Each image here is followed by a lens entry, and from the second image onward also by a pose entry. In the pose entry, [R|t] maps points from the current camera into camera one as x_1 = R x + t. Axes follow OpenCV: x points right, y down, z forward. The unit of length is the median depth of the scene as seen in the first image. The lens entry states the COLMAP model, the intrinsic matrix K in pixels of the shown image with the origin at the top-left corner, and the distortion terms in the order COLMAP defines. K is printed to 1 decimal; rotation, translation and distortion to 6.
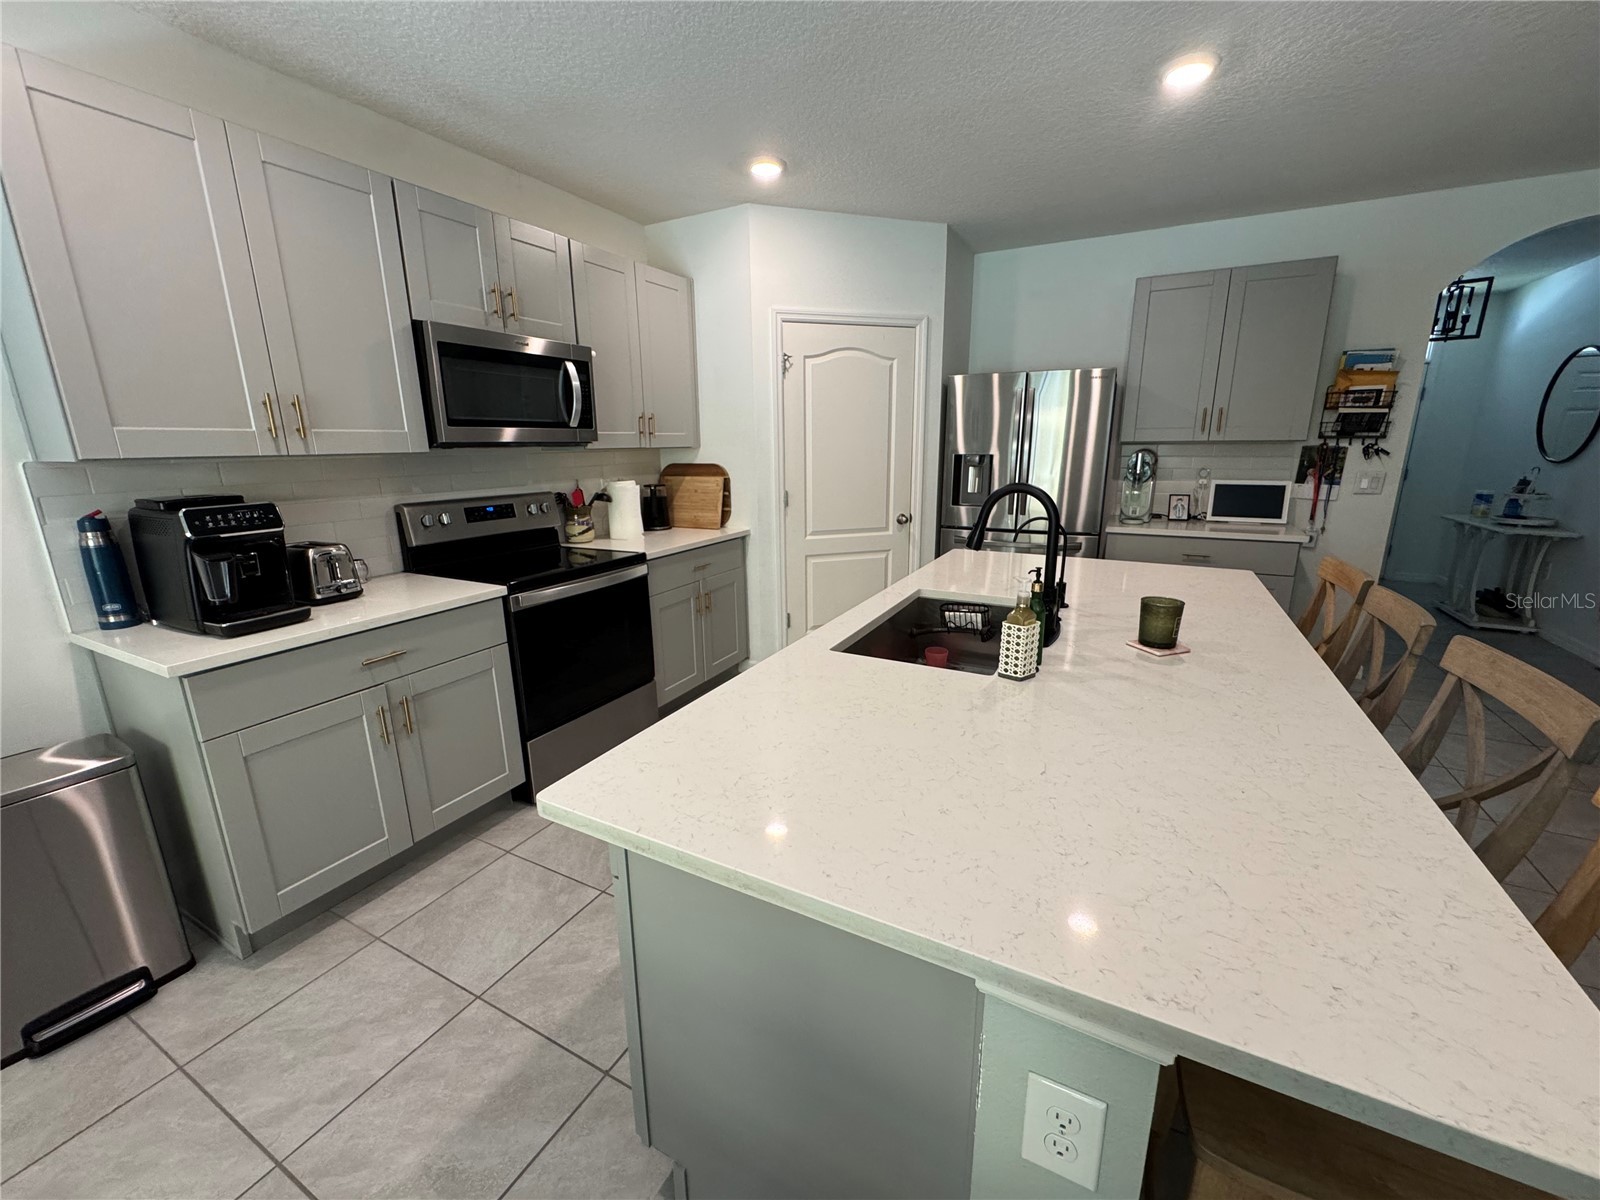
lens RADIAL K [[639.4, 0, 800.0], [0, 639.4, 600.0], [0, 0, 1]] dist [-0.002911, -0.000125]
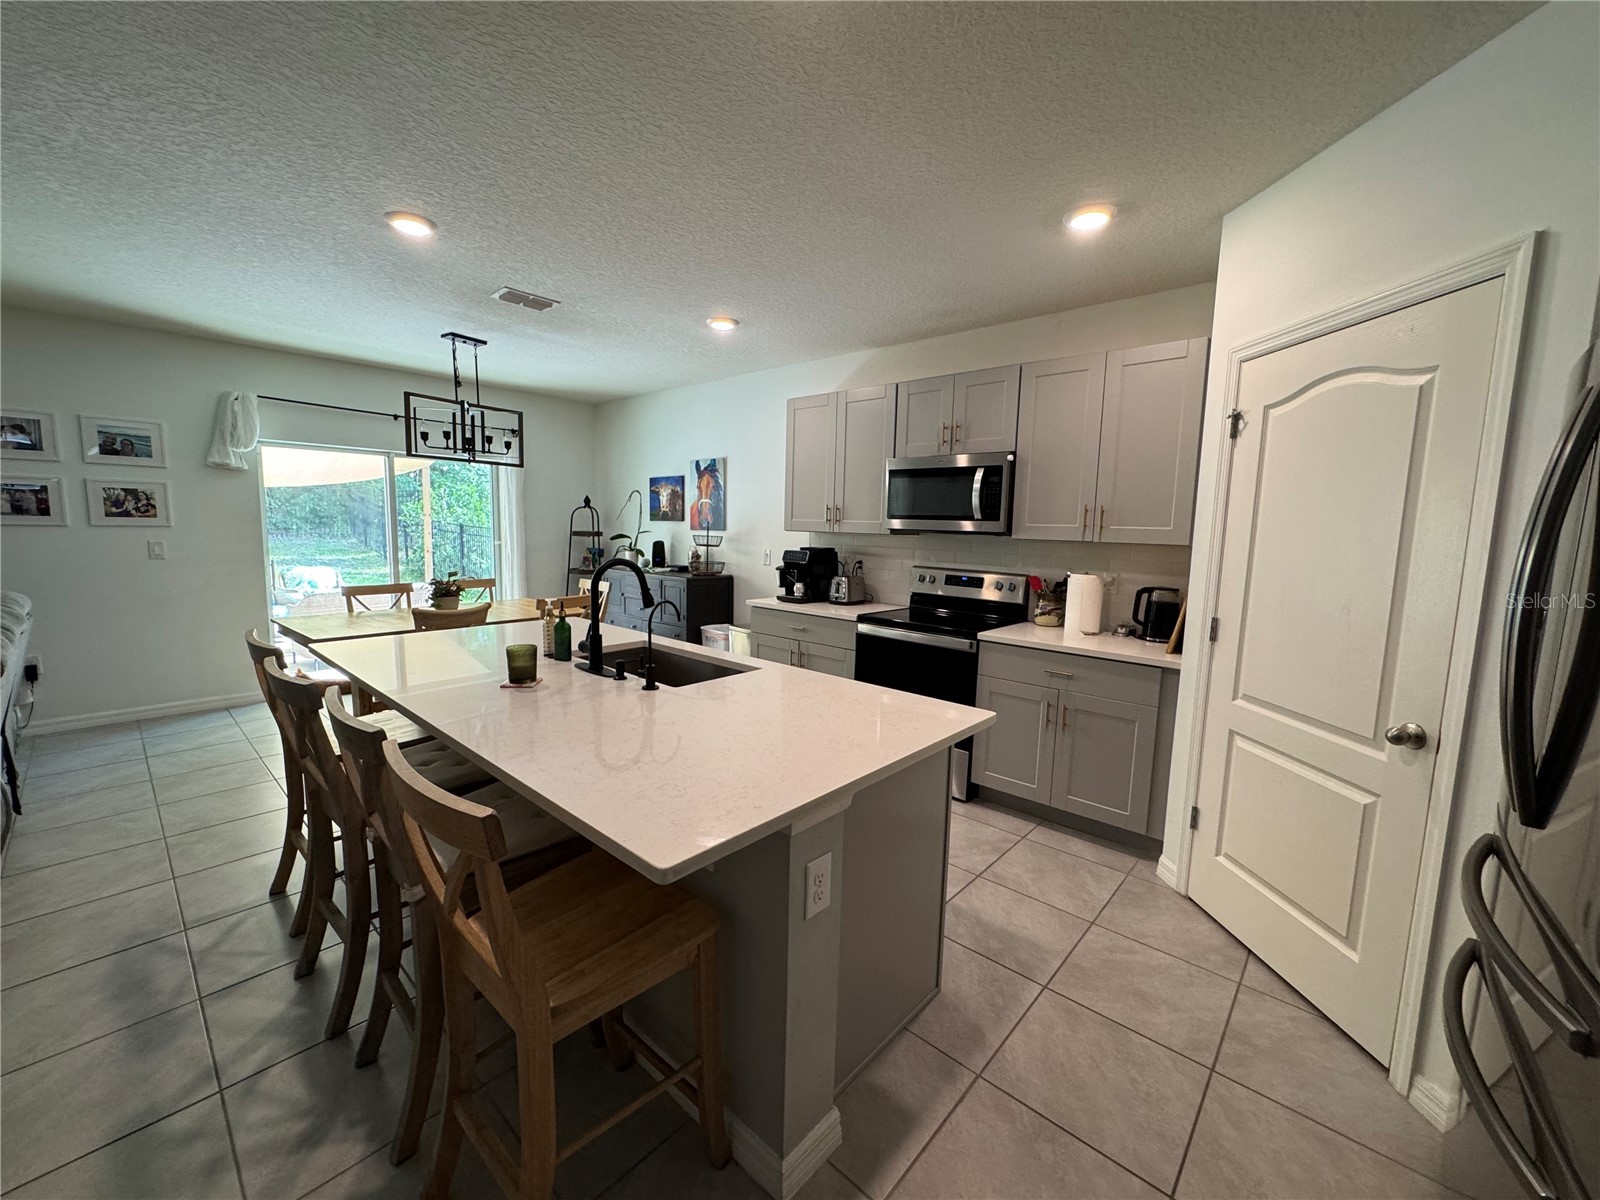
lens RADIAL K [[639.4, 0, 800.0], [0, 639.4, 600.0], [0, 0, 1]] dist [-0.002911, -0.000125]
pose [[-0.251396, 0.120493, -0.960355, 0.739724], [-0.254563, 0.949056, 0.185713, -0.213156], [0.933808, 0.291159, -0.207916, 0.788248]]
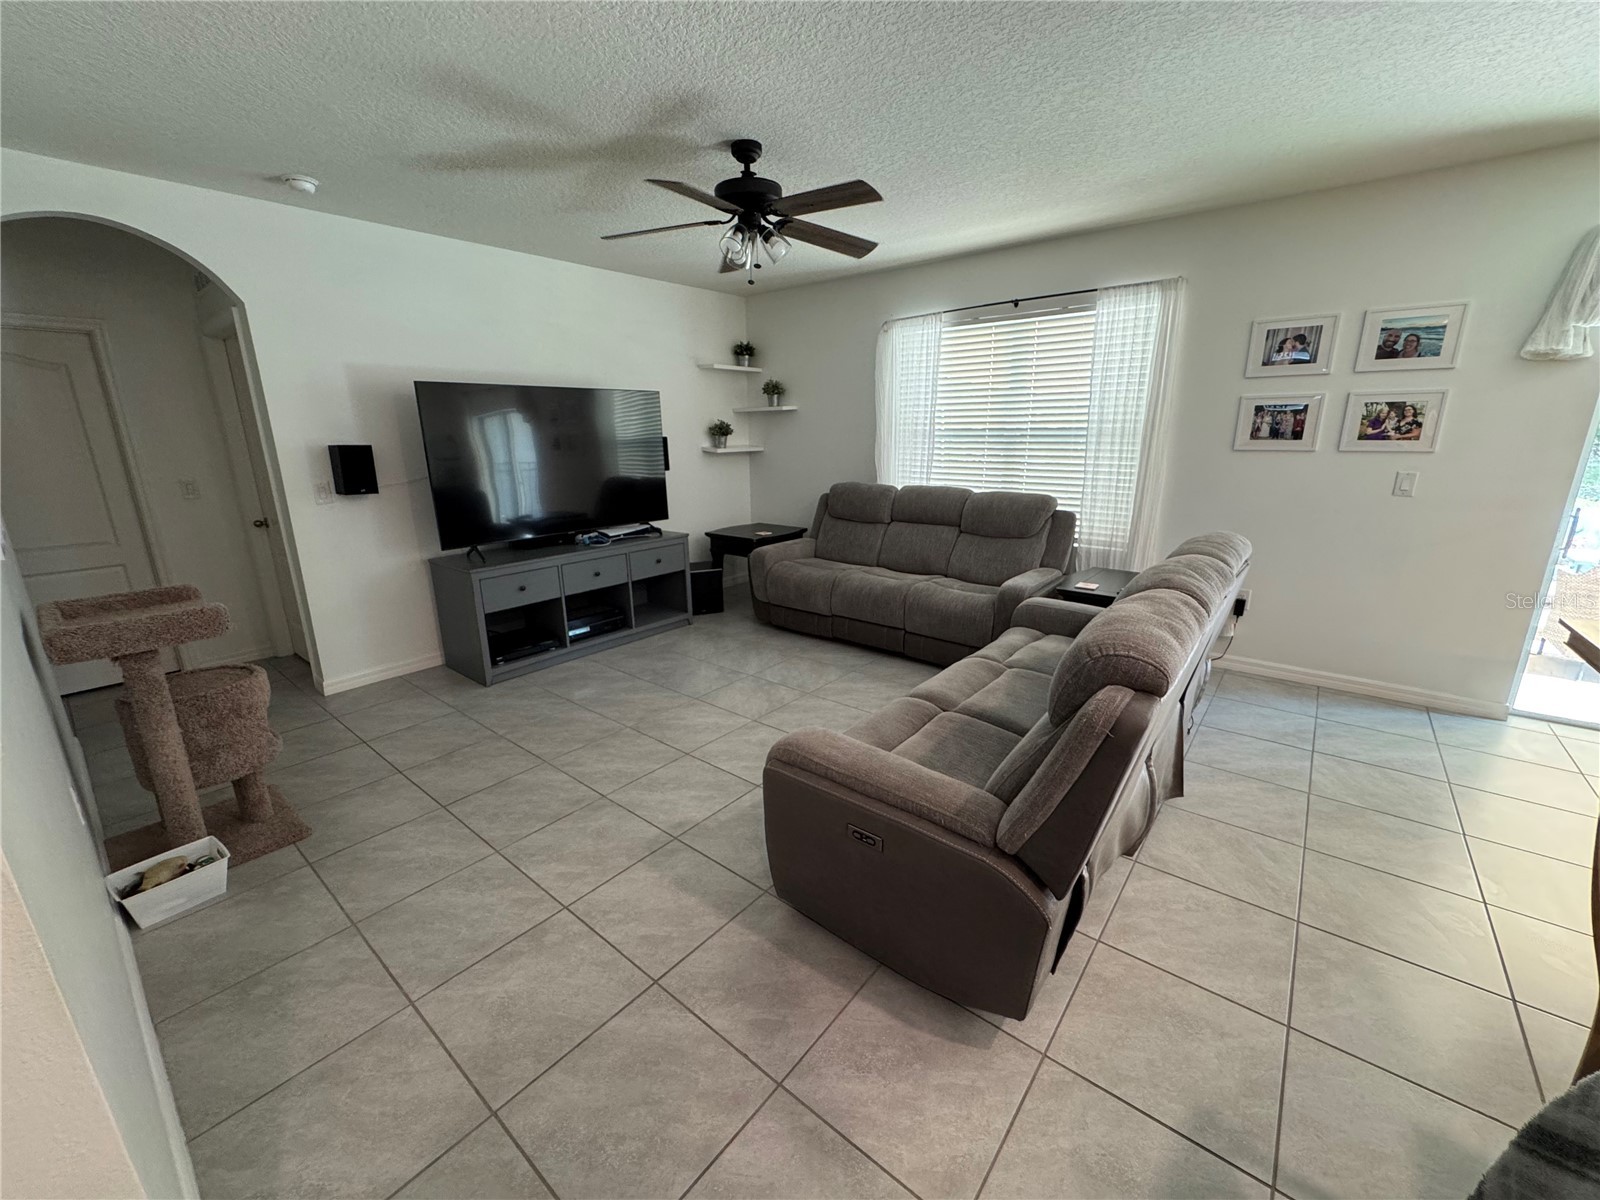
lens RADIAL K [[639.4, 0, 800.0], [0, 639.4, 600.0], [0, 0, 1]] dist [-0.002911, -0.000125]
pose [[-0.978872, -0.028779, 0.202438, 0.530610], [0.073434, 0.874514, 0.479408, -0.123373], [-0.190832, 0.484145, -0.853924, 0.391124]]
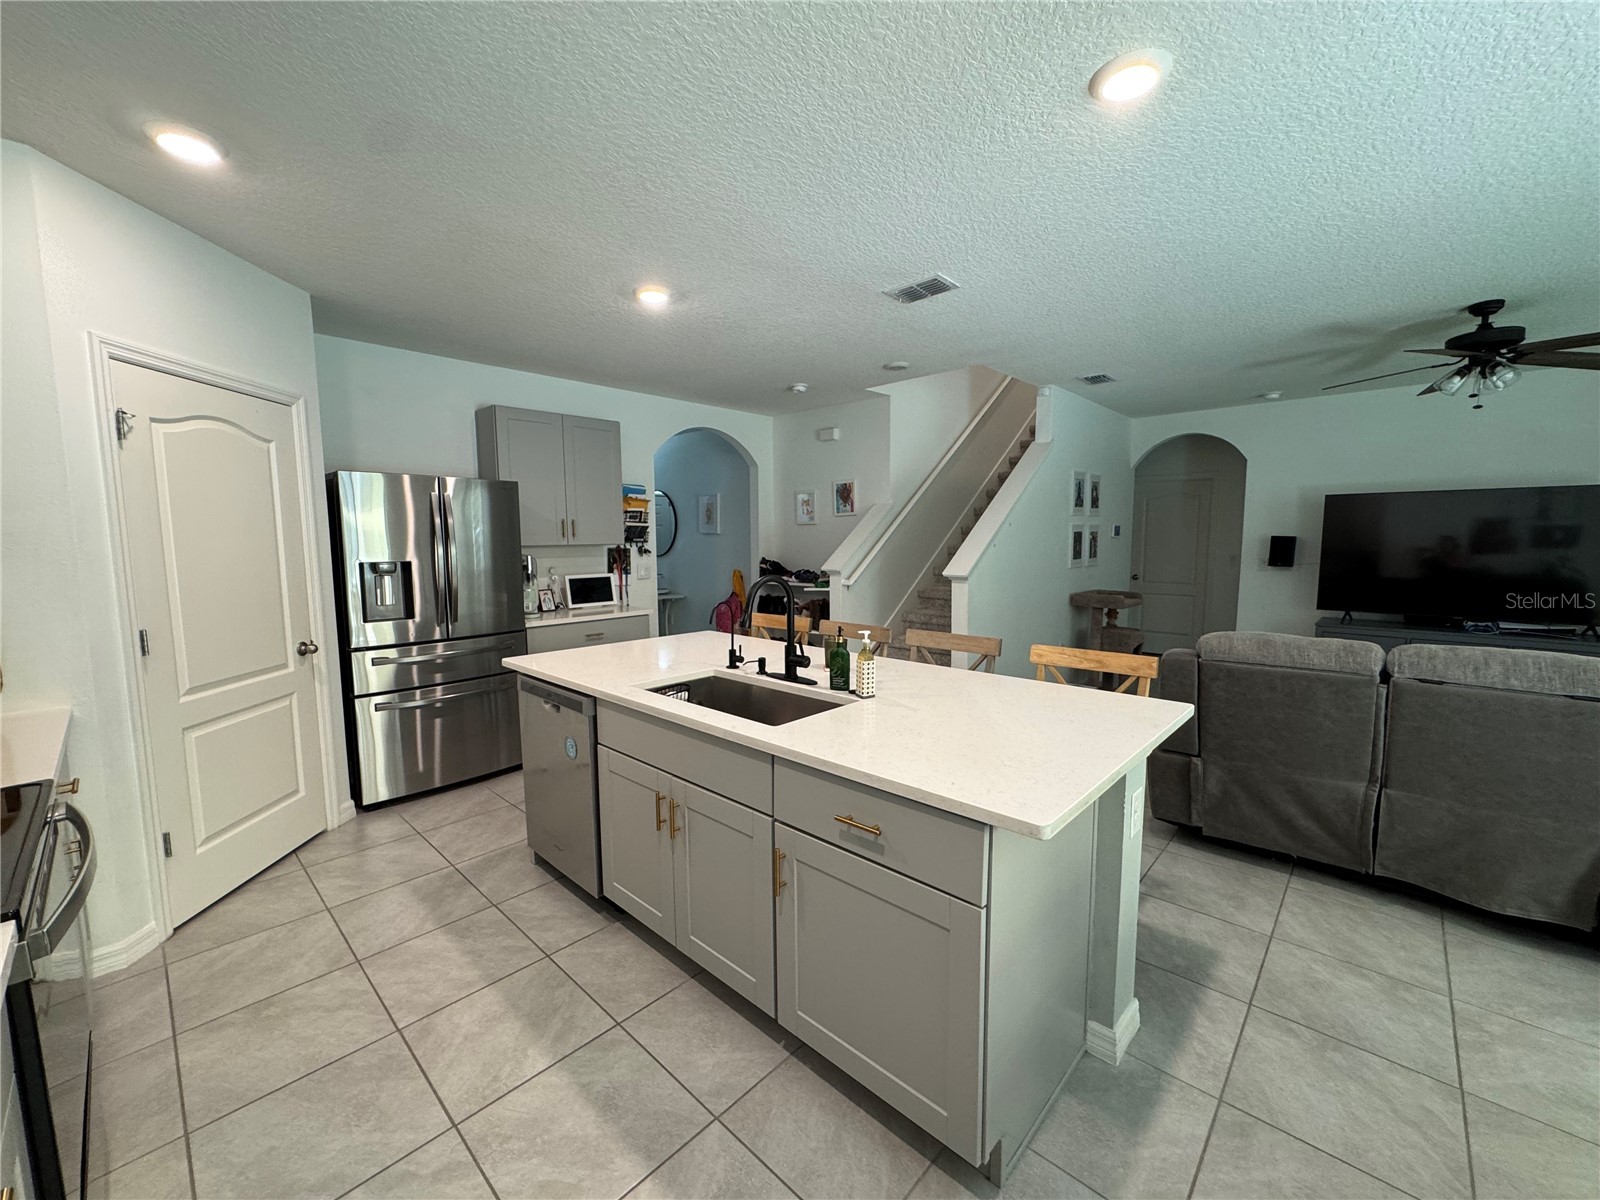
lens RADIAL K [[639.4, 0, 800.0], [0, 639.4, 600.0], [0, 0, 1]] dist [-0.002911, -0.000125]
pose [[0.264515, -0.087645, 0.960391, -0.457469], [0.237236, 0.971173, 0.023289, -0.070328], [-0.934746, 0.221679, 0.277683, 0.269913]]
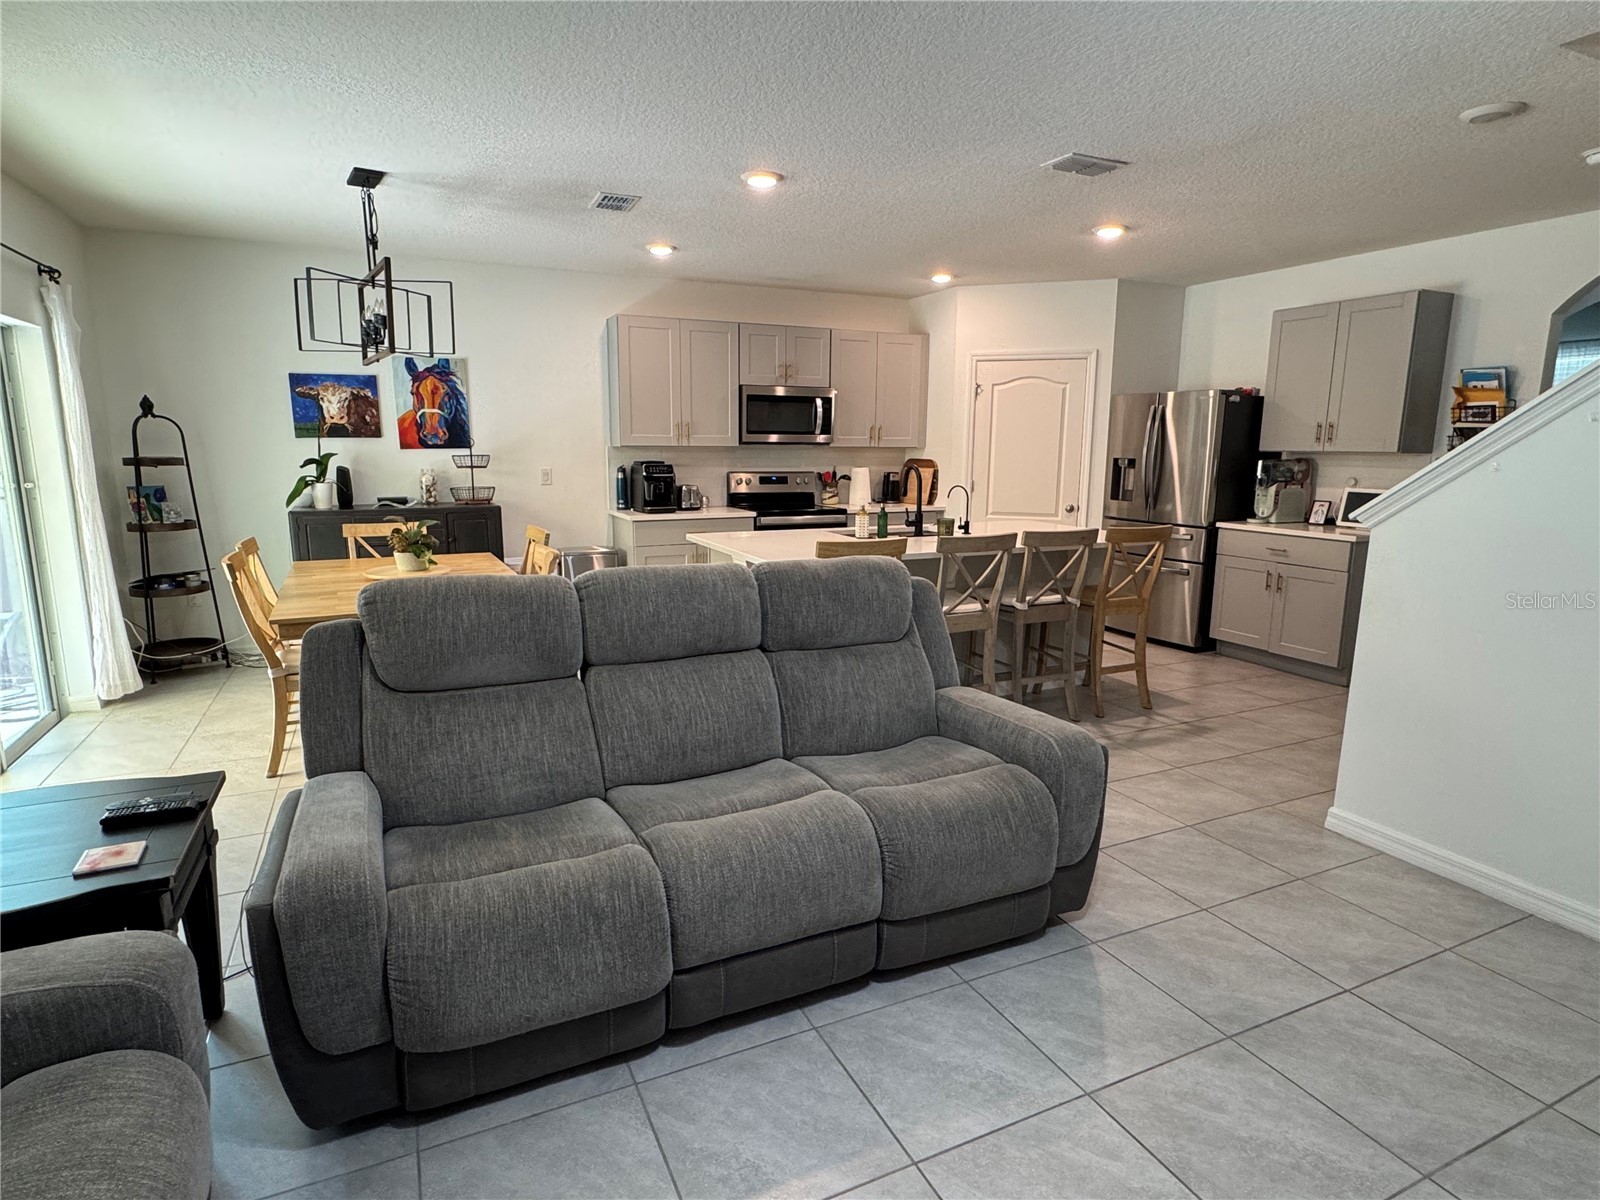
lens RADIAL K [[871.6, 0, 800.0], [0, 871.6, 600.0], [0, 0, 1]] dist [-0.002141, -0.001342]
pose [[0.795969, 0.124201, -0.592459, 0.875751], [-0.161077, 0.986896, -0.009518, 0.170412], [0.583513, 0.103008, 0.805545, -0.738564]]
